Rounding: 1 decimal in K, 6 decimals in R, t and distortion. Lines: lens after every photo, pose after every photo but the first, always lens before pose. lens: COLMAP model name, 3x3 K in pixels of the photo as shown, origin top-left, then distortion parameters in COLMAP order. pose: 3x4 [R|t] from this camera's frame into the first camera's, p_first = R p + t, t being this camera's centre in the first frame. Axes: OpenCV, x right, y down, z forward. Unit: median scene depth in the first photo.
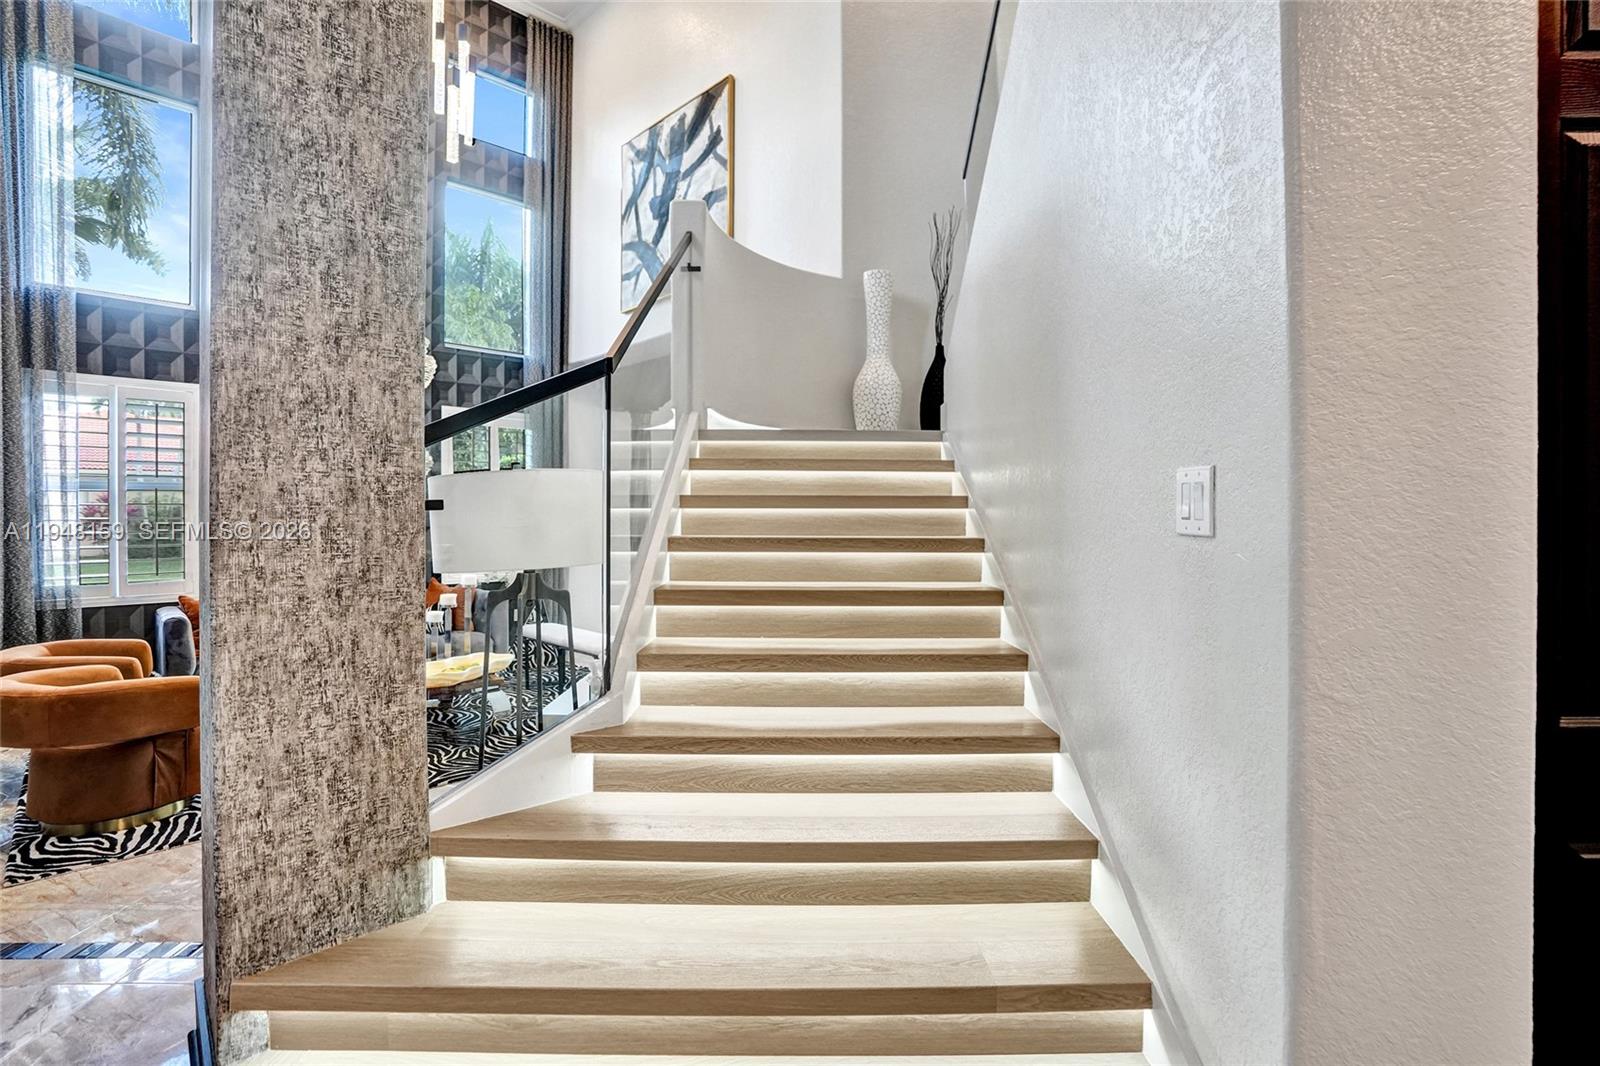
lens RADIAL K [[748.9, 0, 797.9], [0, 748.9, 523.3], [0, 0, 1]] dist [-0.072818, 0.032566]
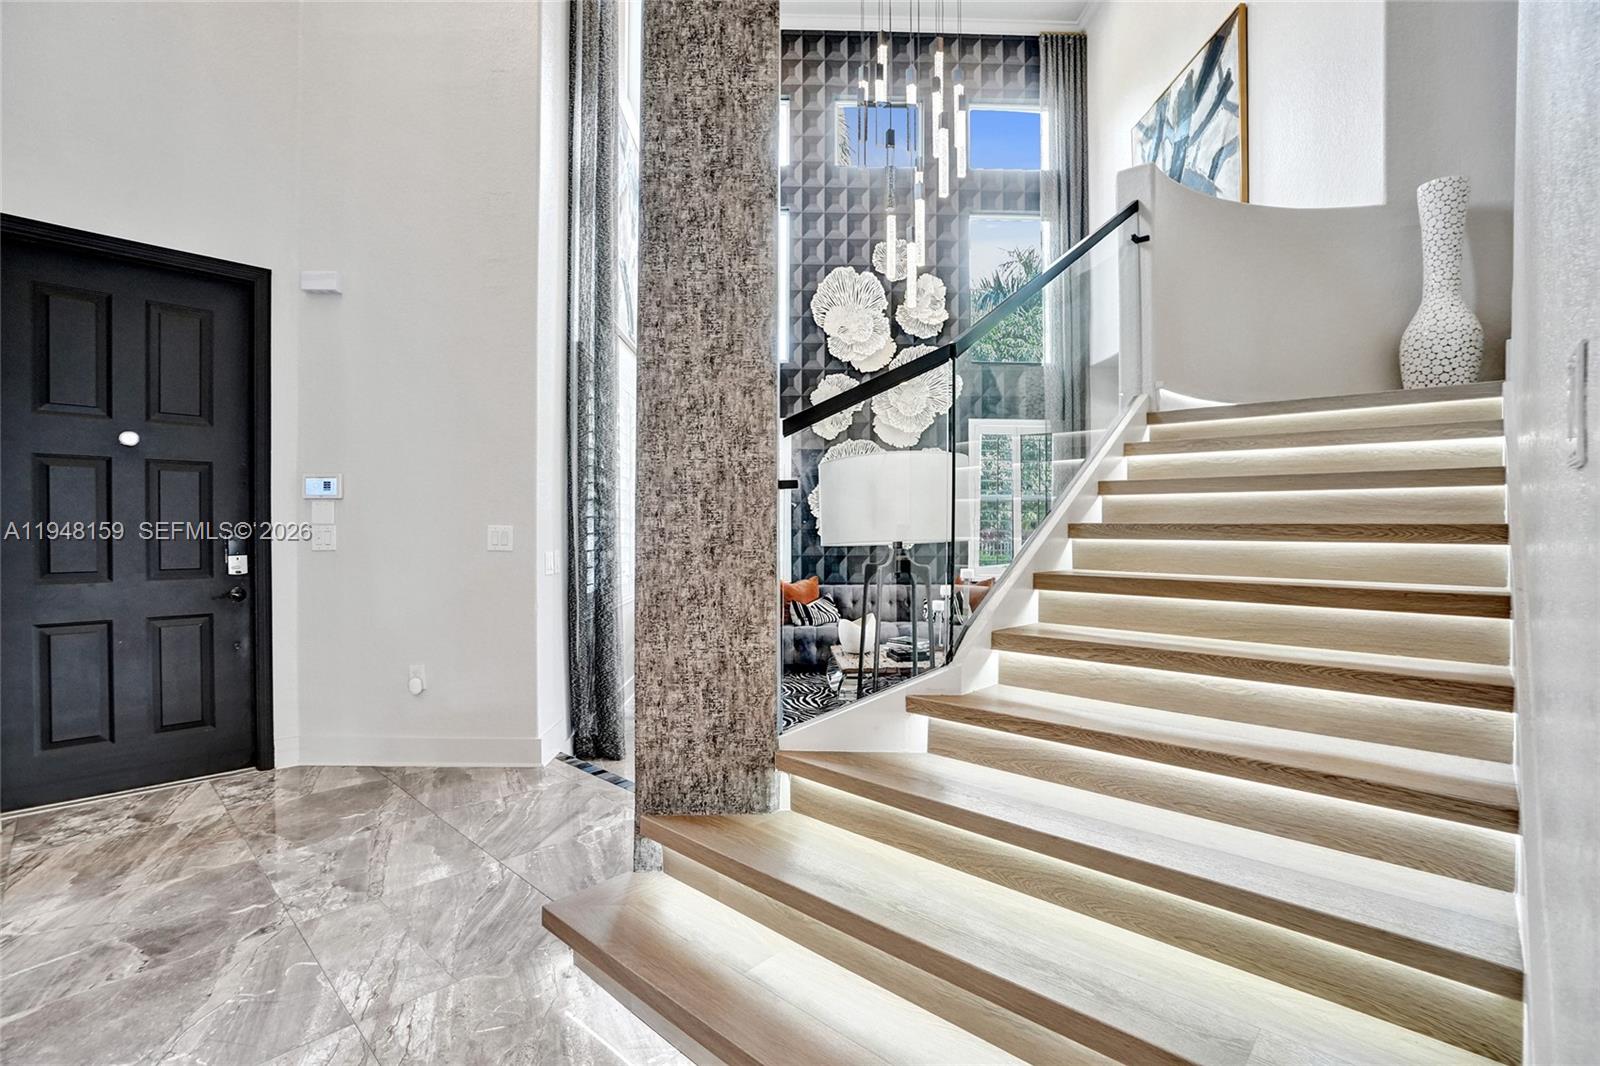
lens RADIAL K [[738.7, 0, 804.7], [0, 738.7, 537.0], [0, 0, 1]] dist [-0.069583, 0.029051]
pose [[0.729507, 0.009173, -0.683912, 0.202299], [-0.008590, 0.999954, 0.004248, 0.031957], [0.683920, 0.002776, 0.729552, 0.069121]]
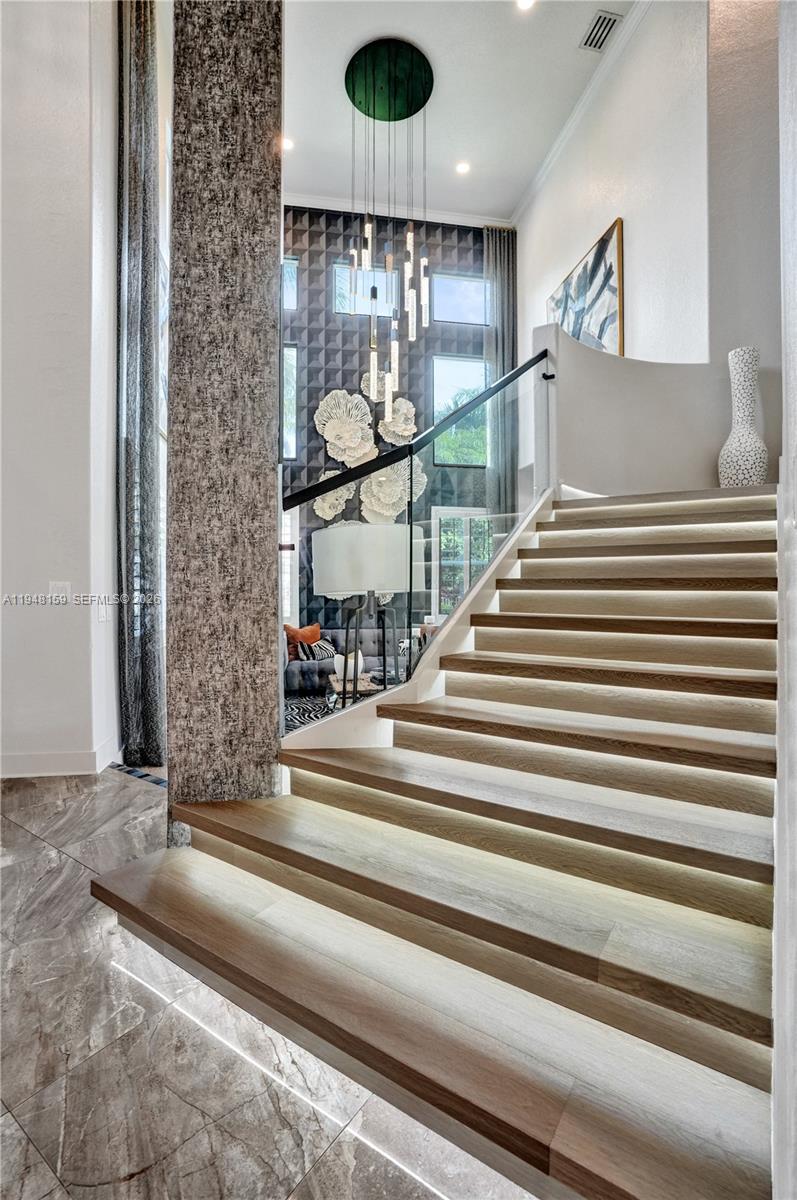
lens RADIAL K [[554.0, 0, 398.5], [0, 554.0, 600.0], [0, 0, 1]] dist [-0.069583, 0.029051]
pose [[0.825254, 0.010830, -0.564658, 0.215945], [-0.006037, 0.999928, 0.010355, 0.042883], [0.564729, -0.005136, 0.825260, 0.078244]]
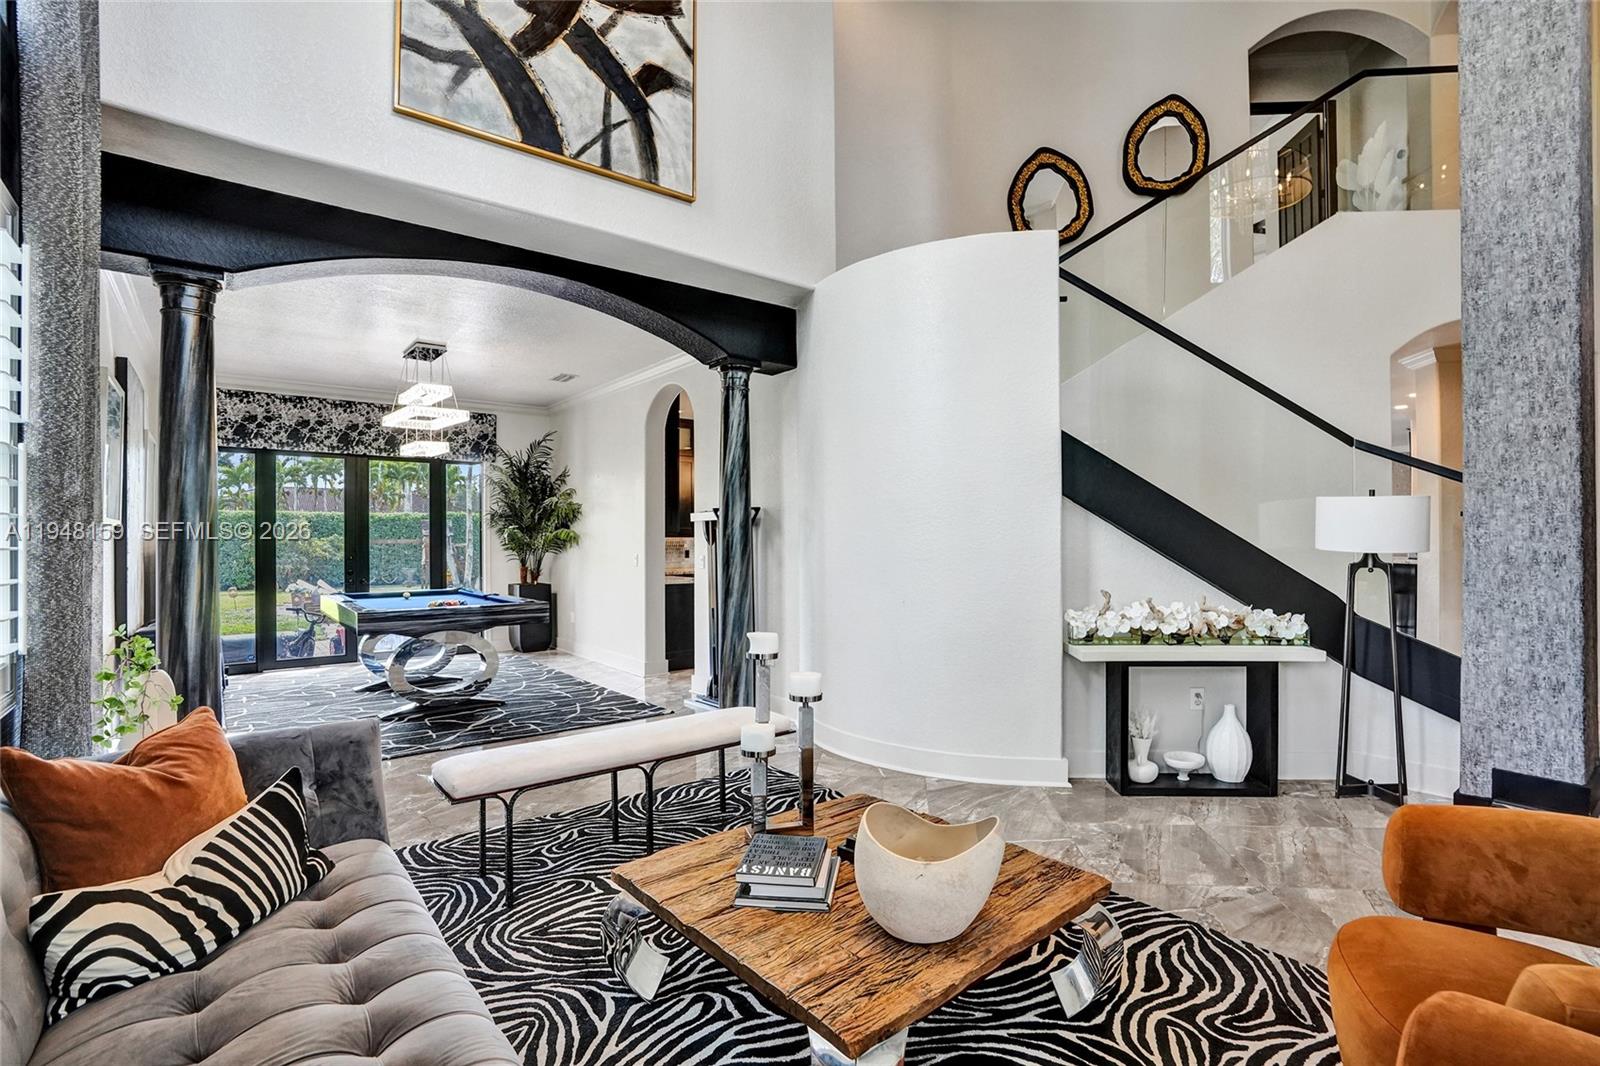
lens RADIAL K [[744.3, 0, 801.2], [0, 744.3, 539.6], [0, 0, 1]] dist [-0.069727, 0.028154]
pose [[0.097146, -0.000925, 0.995270, -1.507861], [0.008675, 0.999962, 0.000082, 0.015096], [-0.995232, 0.008626, 0.097150, 1.506786]]
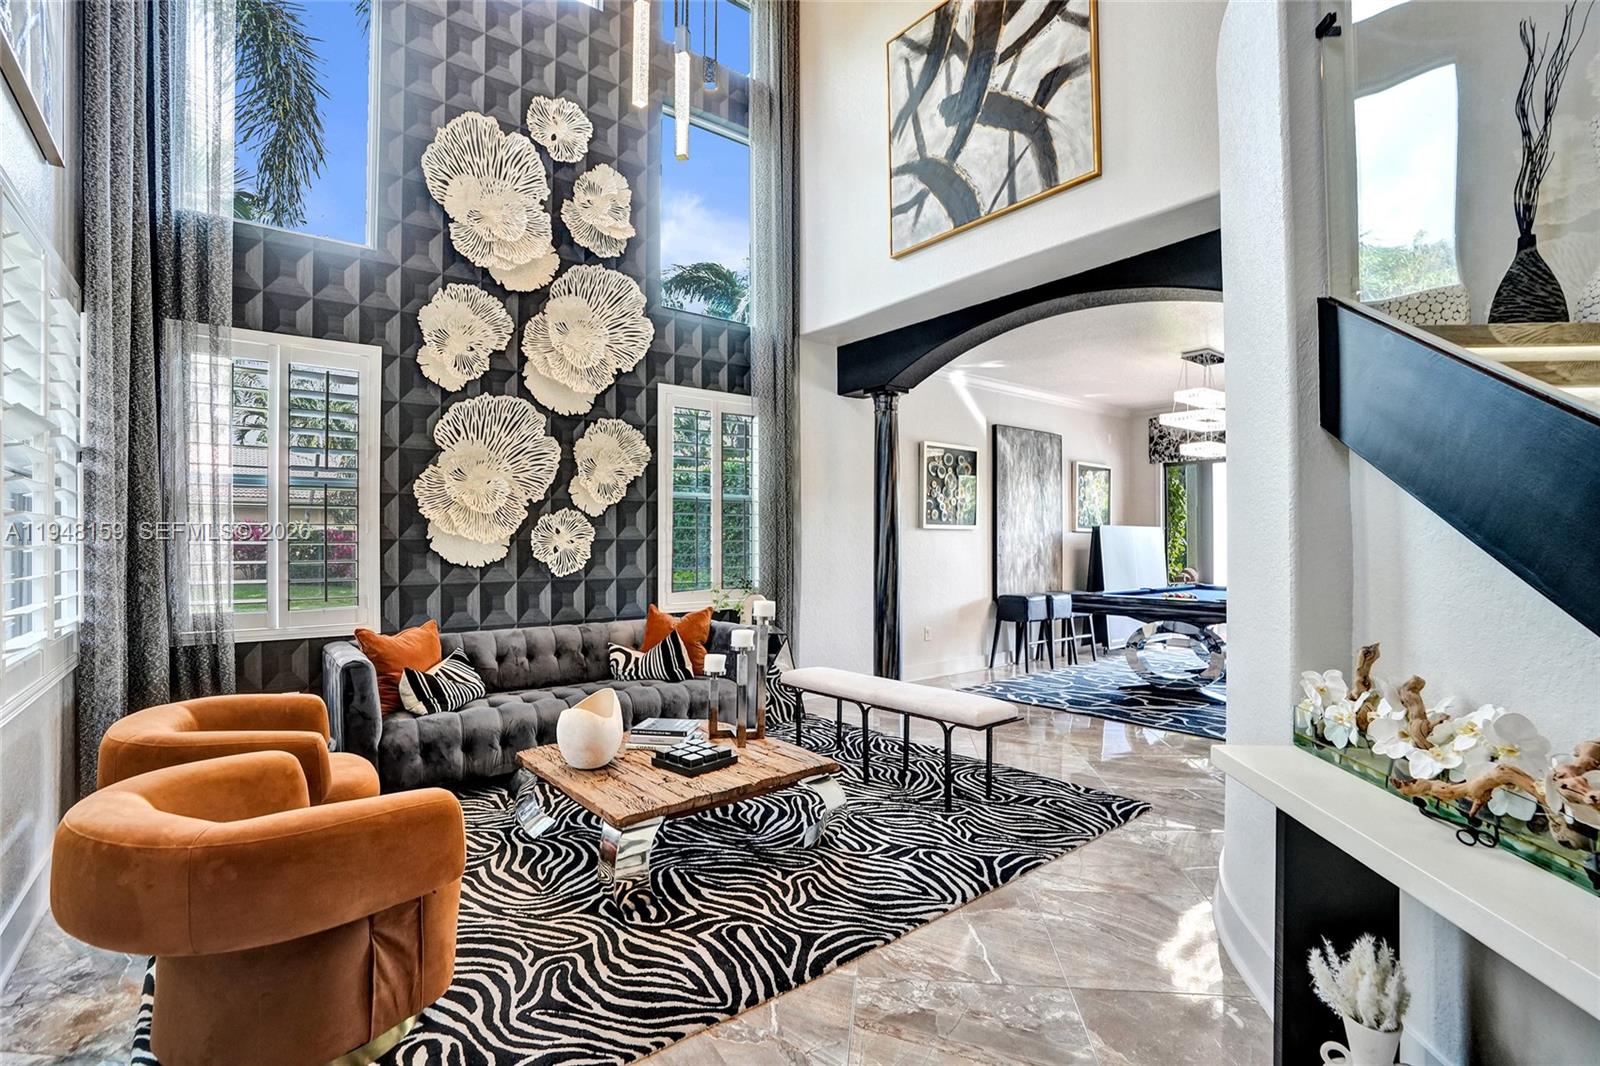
lens RADIAL K [[738.7, 0, 804.7], [0, 738.7, 537.0], [0, 0, 1]] dist [-0.069583, 0.029051]
pose [[0.994725, -0.005415, -0.102435, -0.552018], [0.004012, 0.999895, -0.013899, 0.033886], [0.102500, 0.013414, 0.994643, 0.535522]]
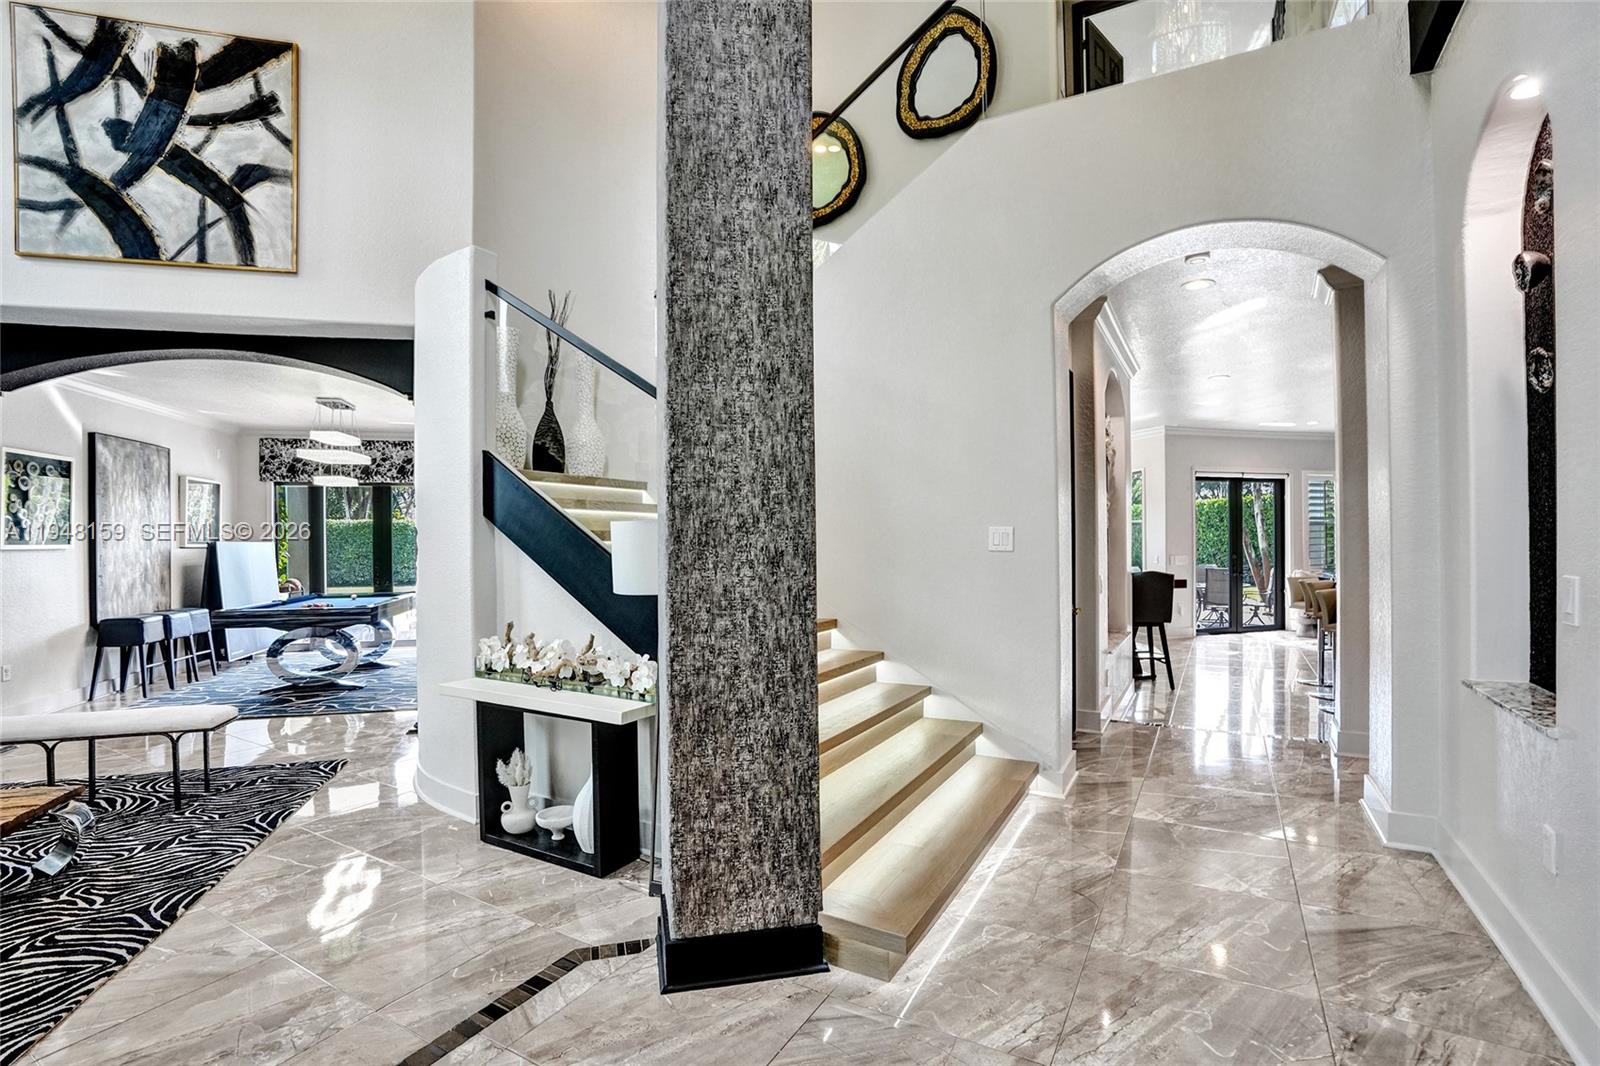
lens RADIAL K [[734.5, 0, 793.5], [0, 734.5, 538.7], [0, 0, 1]] dist [-0.060220, 0.021413]
pose [[0.497122, -0.006714, 0.867655, -0.977888], [0.015069, 0.999886, -0.000896, -0.018000], [-0.867550, 0.013520, 0.497166, 0.126916]]
